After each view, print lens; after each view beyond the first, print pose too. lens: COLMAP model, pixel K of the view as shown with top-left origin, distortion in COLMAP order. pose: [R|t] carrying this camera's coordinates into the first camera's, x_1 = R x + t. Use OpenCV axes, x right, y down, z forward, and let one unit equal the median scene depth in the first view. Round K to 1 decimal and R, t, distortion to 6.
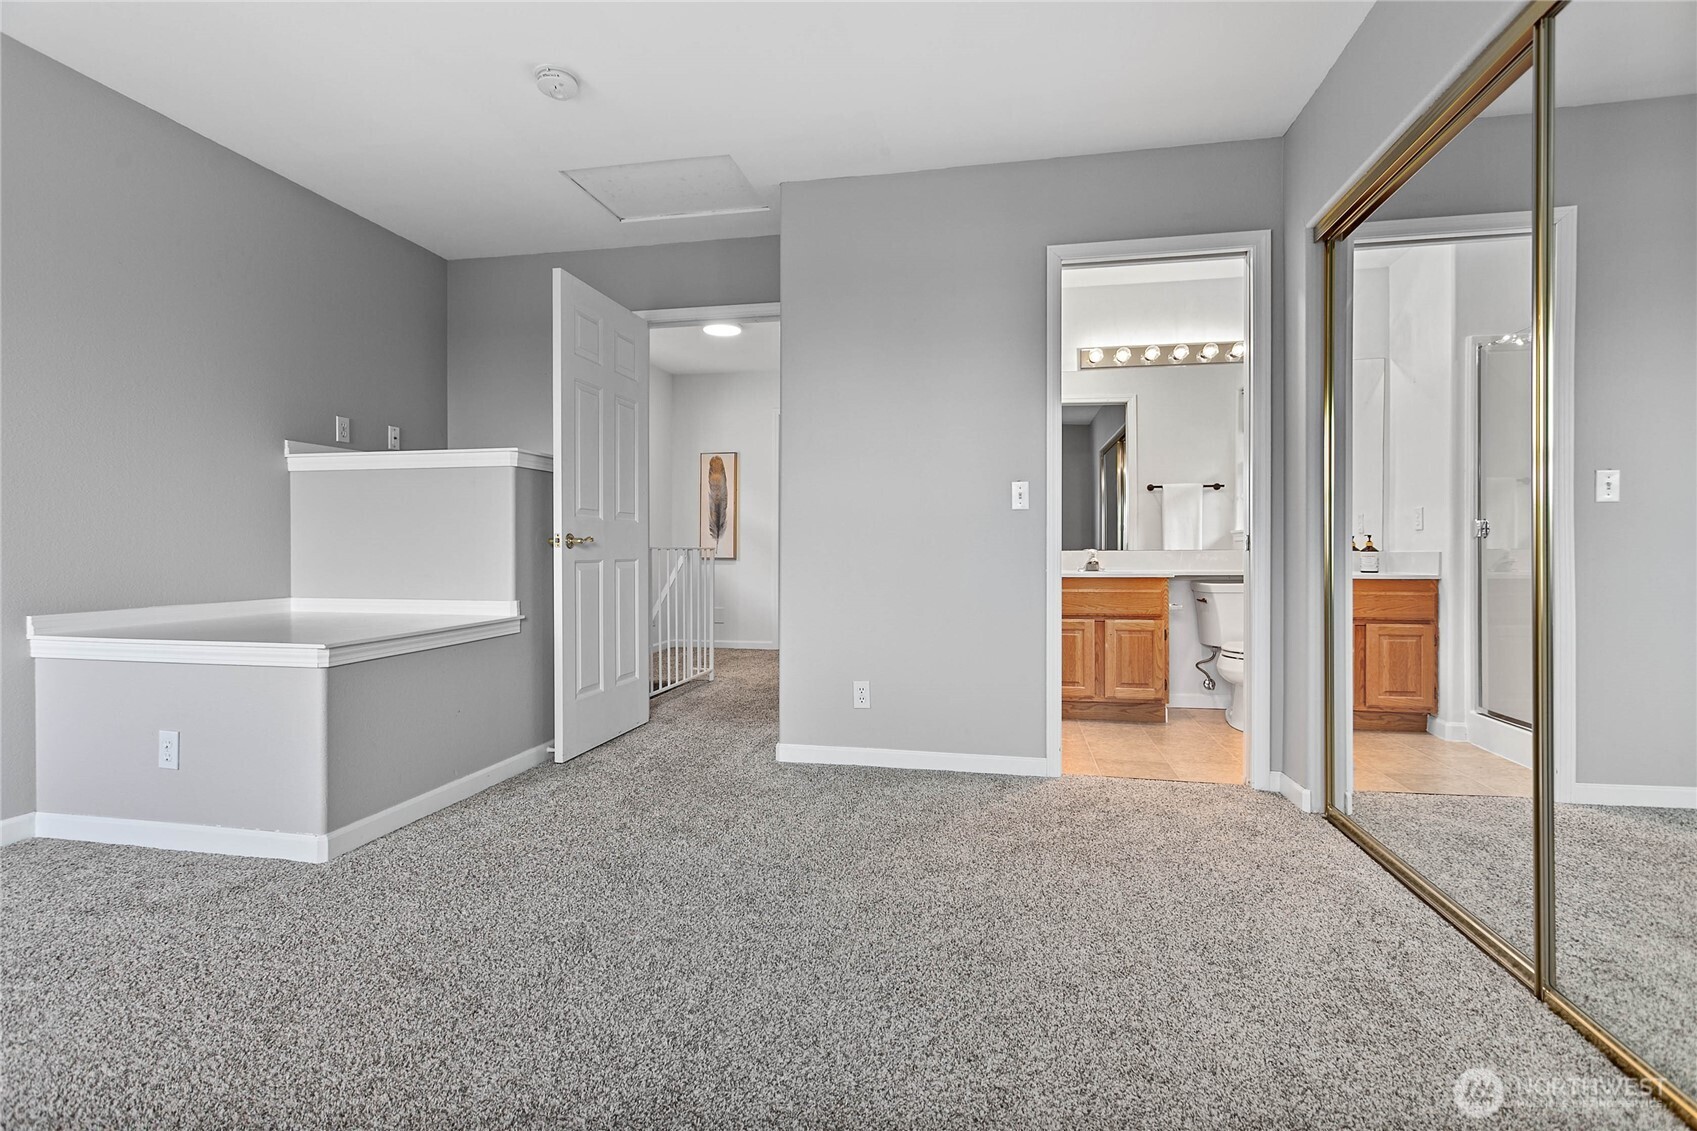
lens RADIAL K [[806.9, 0, 848.6], [0, 806.9, 541.7], [0, 0, 1]] dist [0.000509, -0.000525]
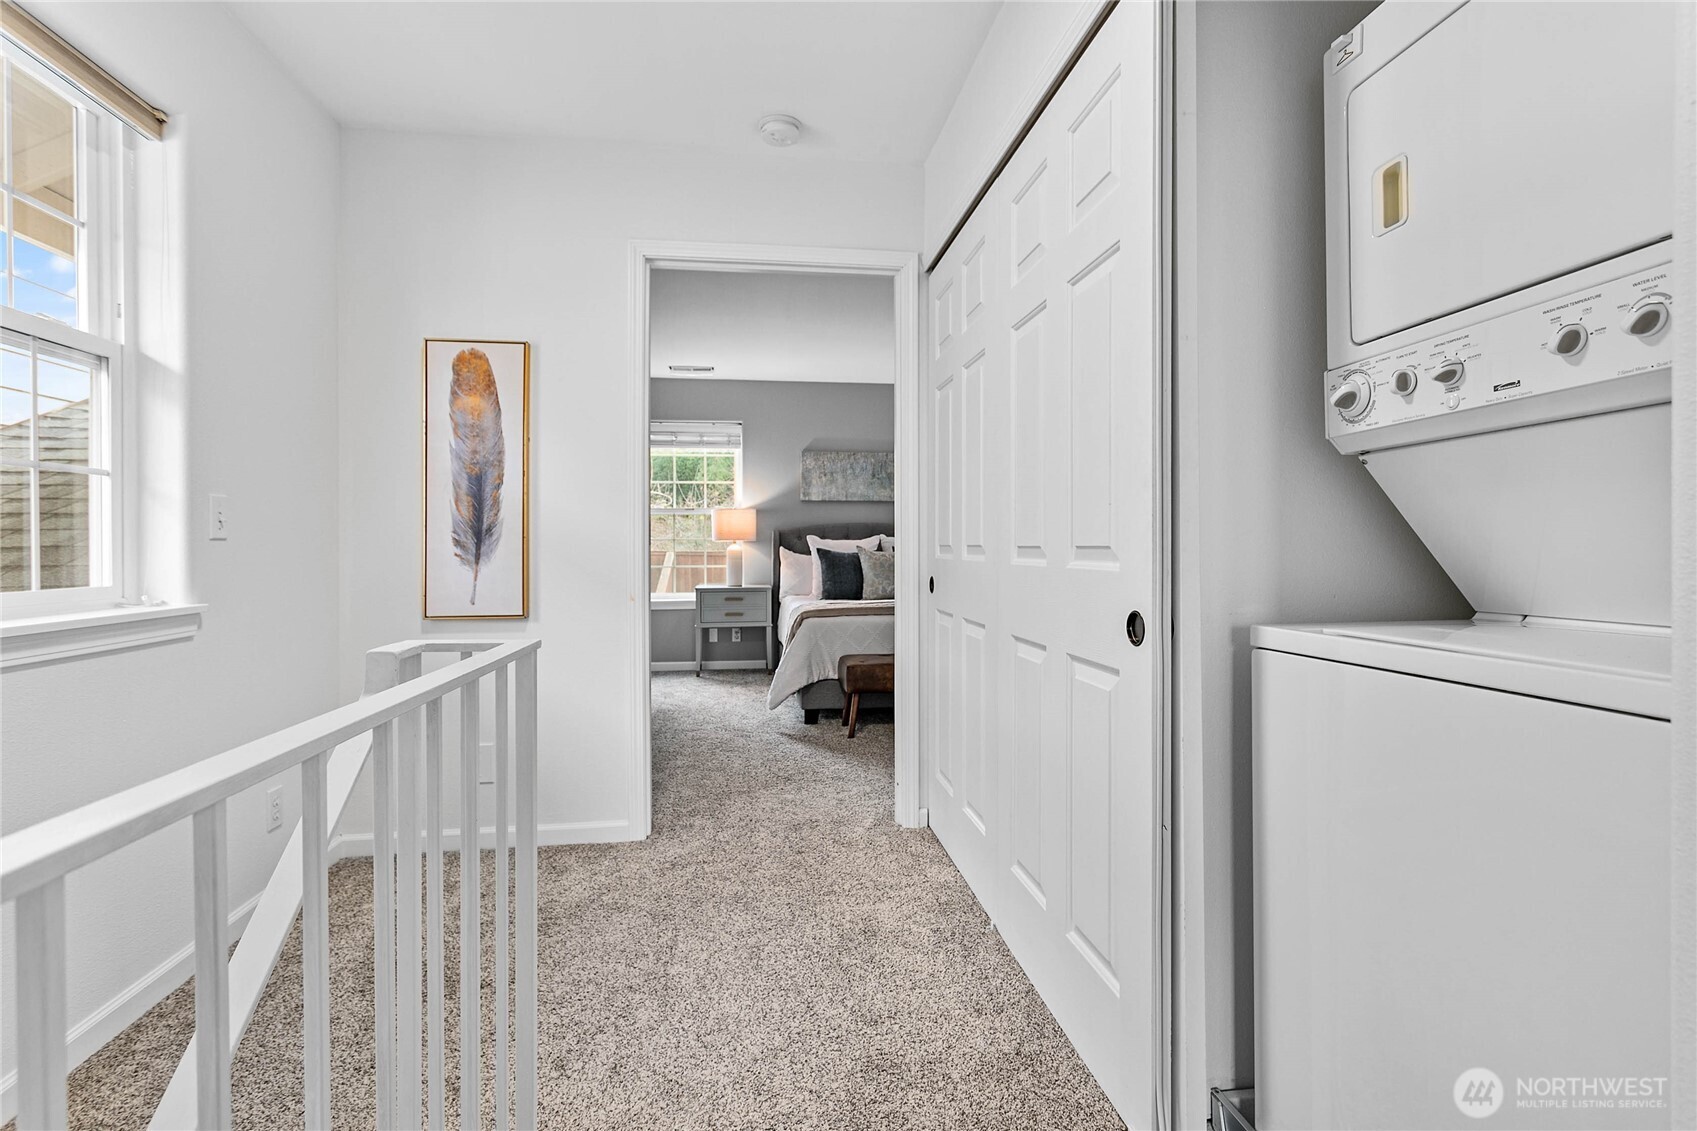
lens RADIAL K [[806.9, 0, 846.9], [0, 806.9, 559.7], [0, 0, 1]] dist [0.000509, -0.000525]
pose [[0.951019, -0.003978, 0.309106, -0.211018], [-0.001856, 0.999826, 0.018579, -0.026143], [-0.309126, -0.018243, 0.950846, 1.080757]]
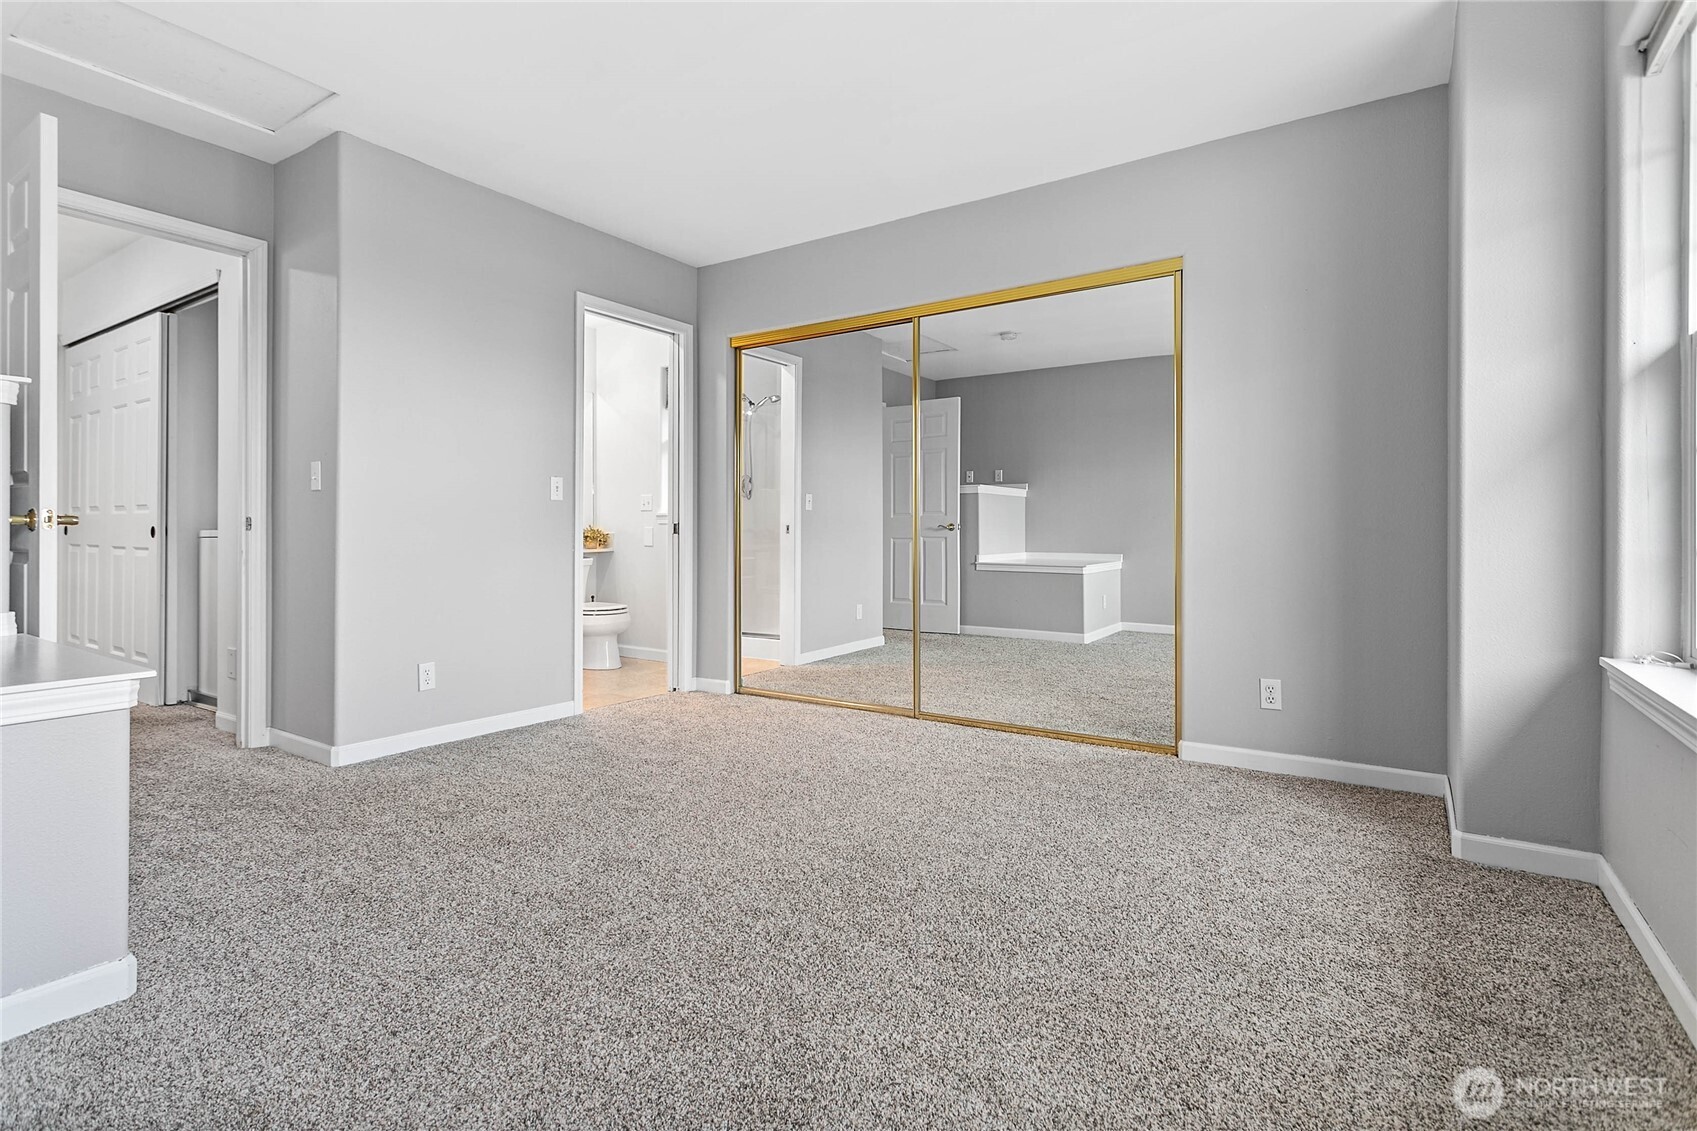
lens RADIAL K [[806.9, 0, 836.2], [0, 806.9, 522.9], [0, 0, 1]] dist [0.000509, -0.000525]
pose [[0.394996, 0.012054, 0.918604, -0.609402], [-0.008235, 0.999920, -0.009580, 0.001956], [-0.918646, -0.003780, 0.395063, 0.111293]]
